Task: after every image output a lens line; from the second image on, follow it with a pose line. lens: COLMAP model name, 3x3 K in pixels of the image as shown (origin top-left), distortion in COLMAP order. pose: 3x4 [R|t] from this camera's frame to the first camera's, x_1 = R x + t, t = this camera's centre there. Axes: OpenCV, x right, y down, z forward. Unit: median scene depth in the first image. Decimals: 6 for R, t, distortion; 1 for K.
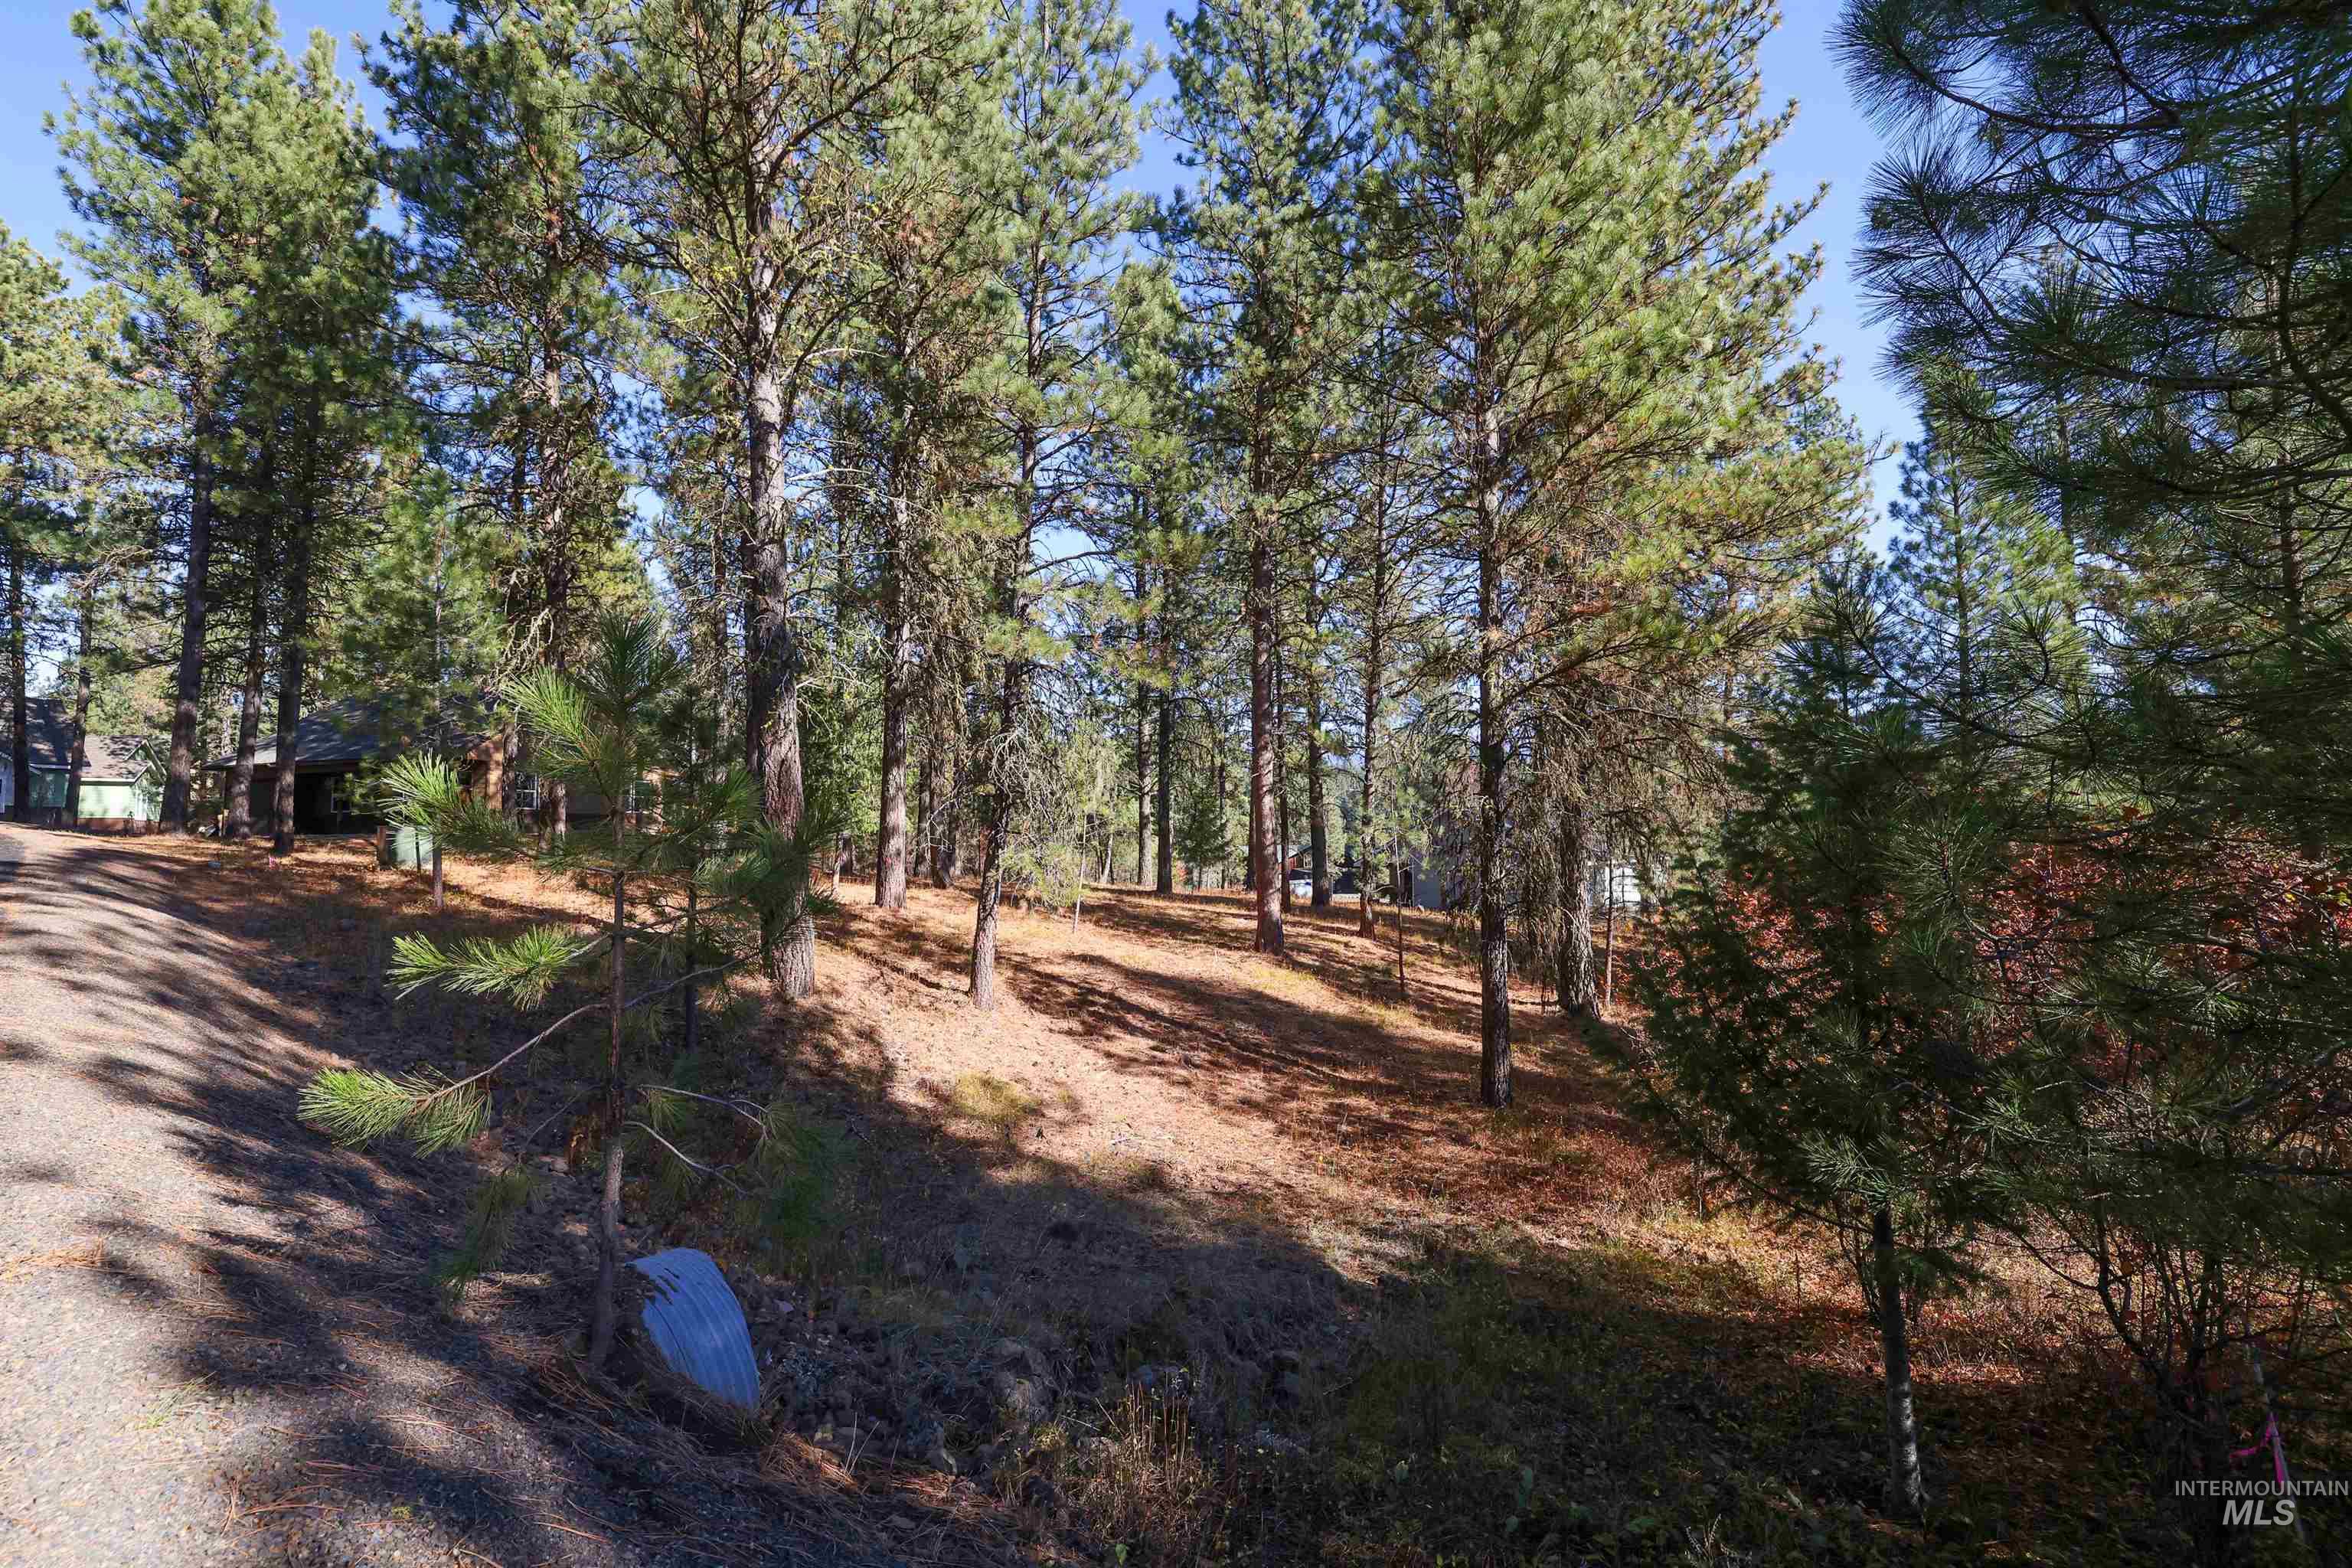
lens RADIAL K [[1029.2, 0, 1178.4], [0, 1029.2, 795.8], [0, 0, 1]] dist [-0.025974, 0.014049]
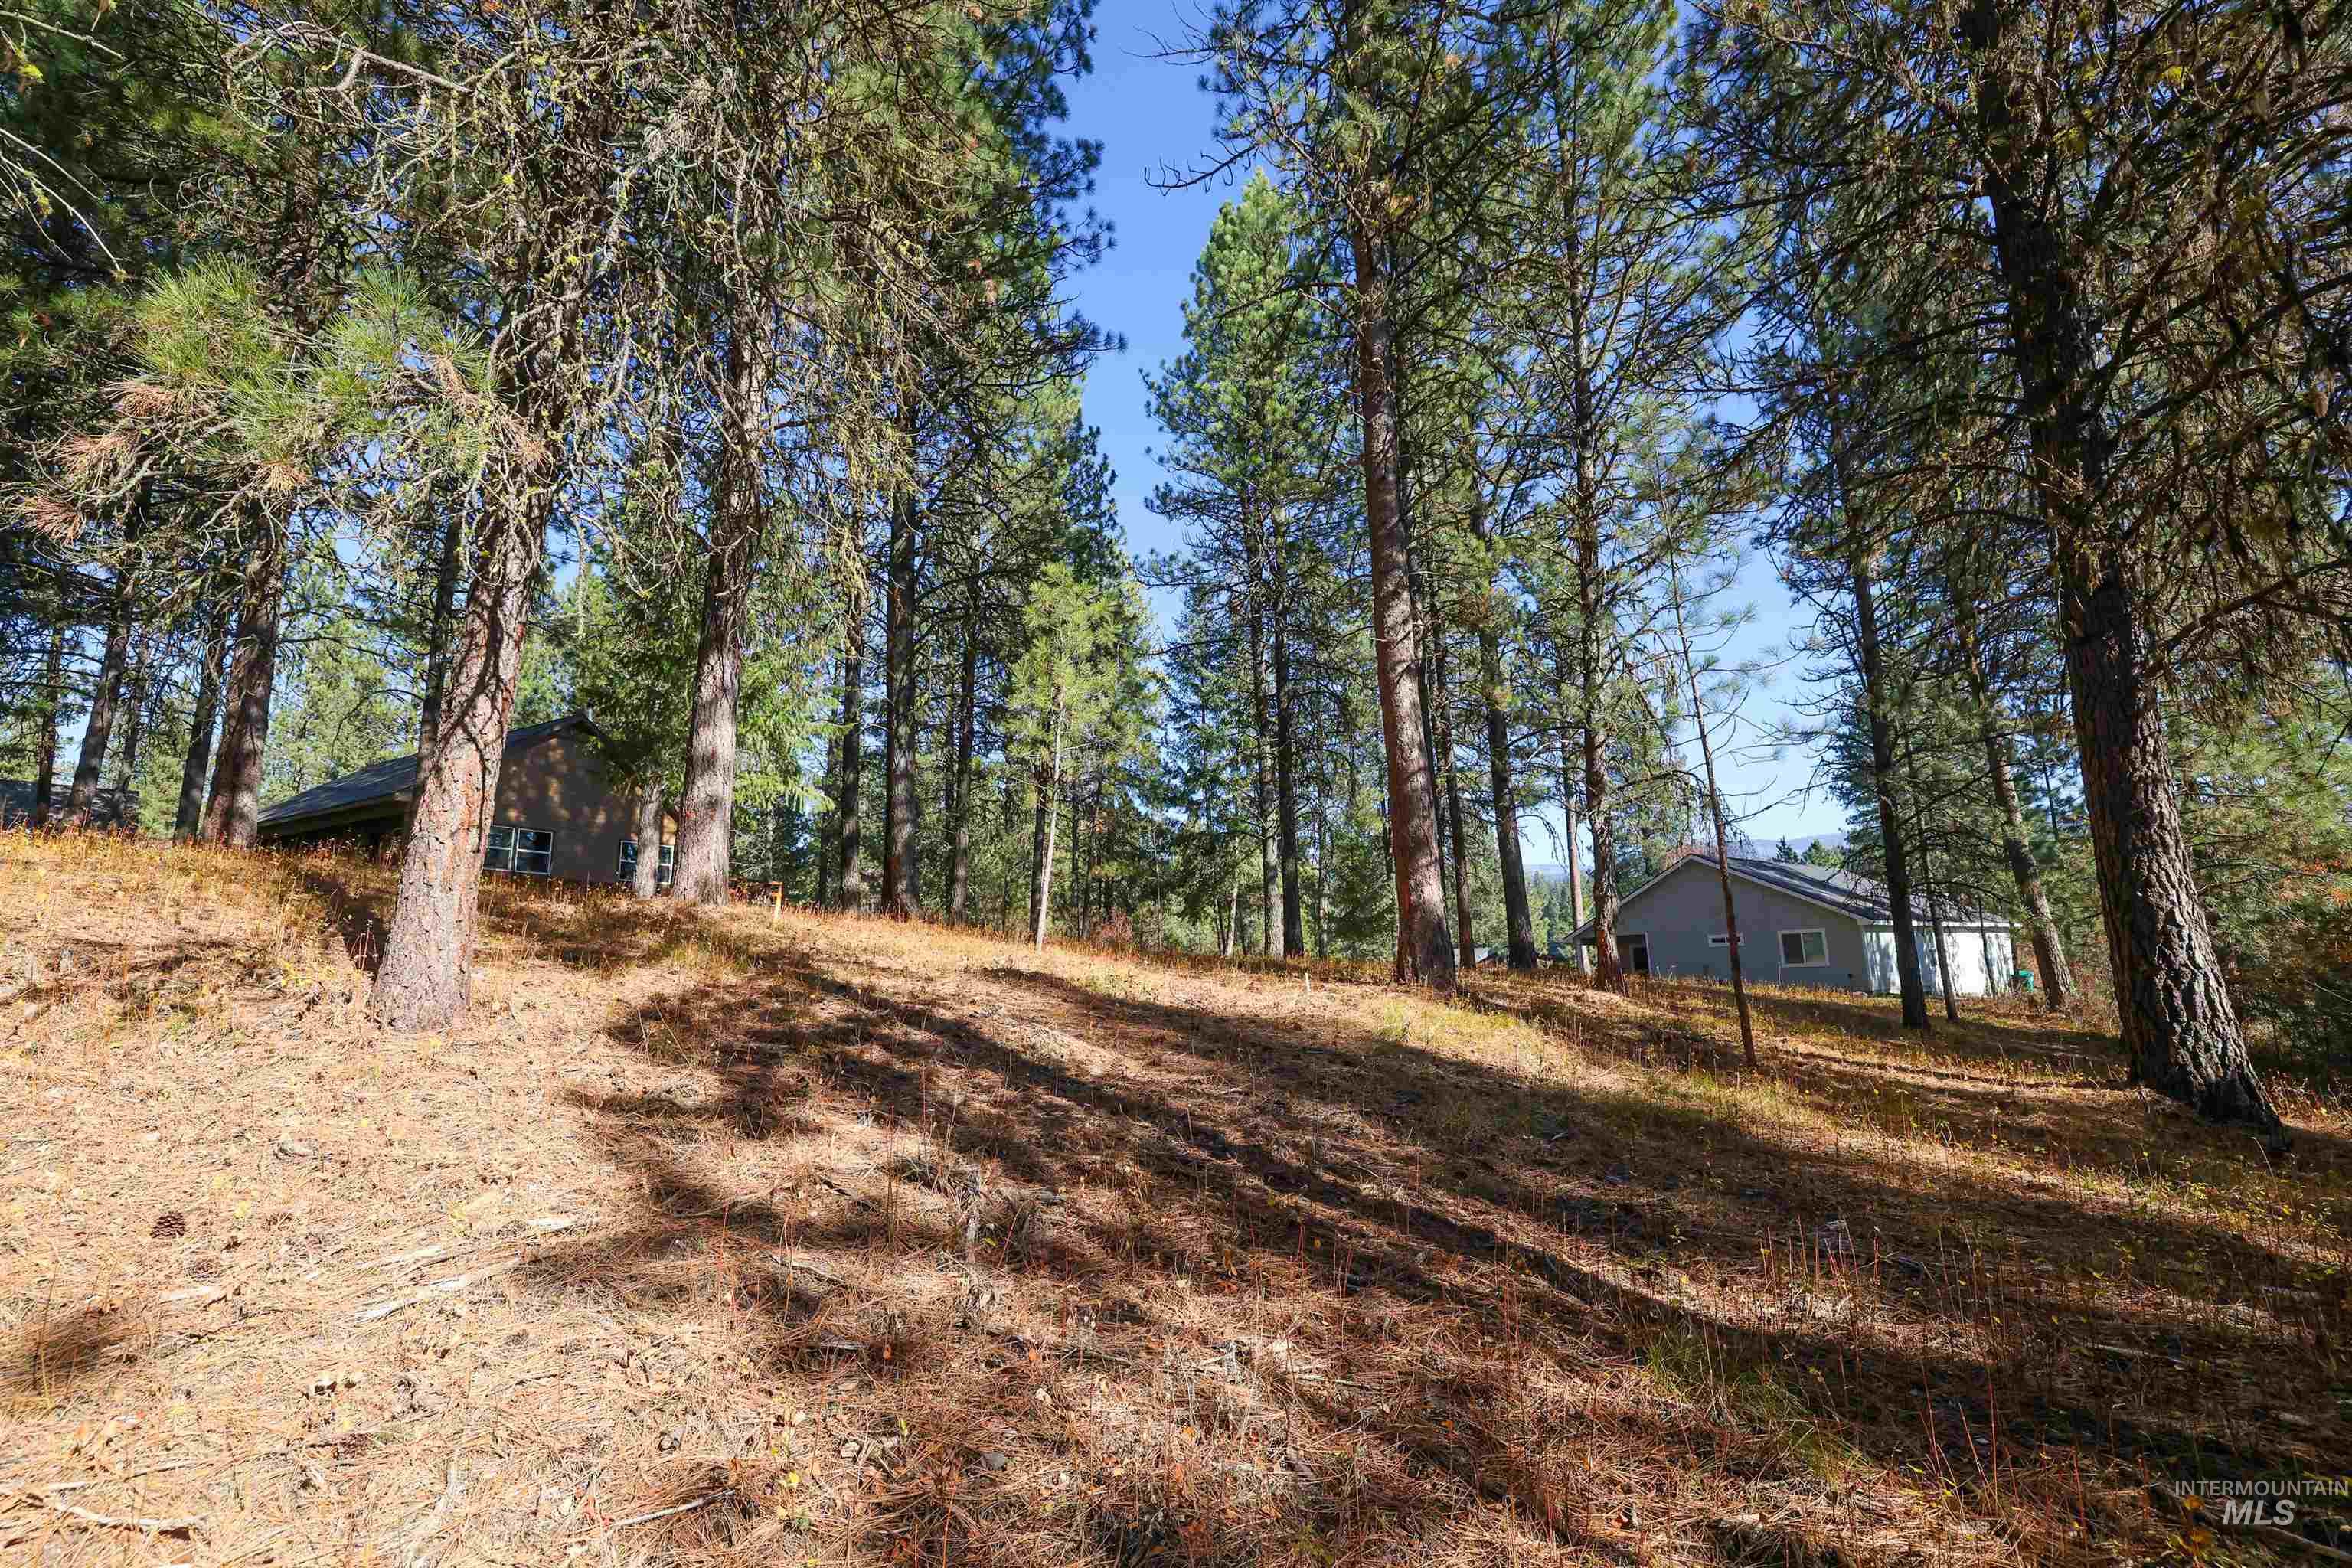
lens RADIAL K [[1029.2, 0, 1178.8], [0, 1029.2, 776.4], [0, 0, 1]] dist [-0.025974, 0.014049]
pose [[0.984725, -0.052988, -0.165859, 0.060421], [0.028335, 0.988638, -0.147619, 0.127524], [0.171797, 0.140664, 0.975038, 0.505802]]
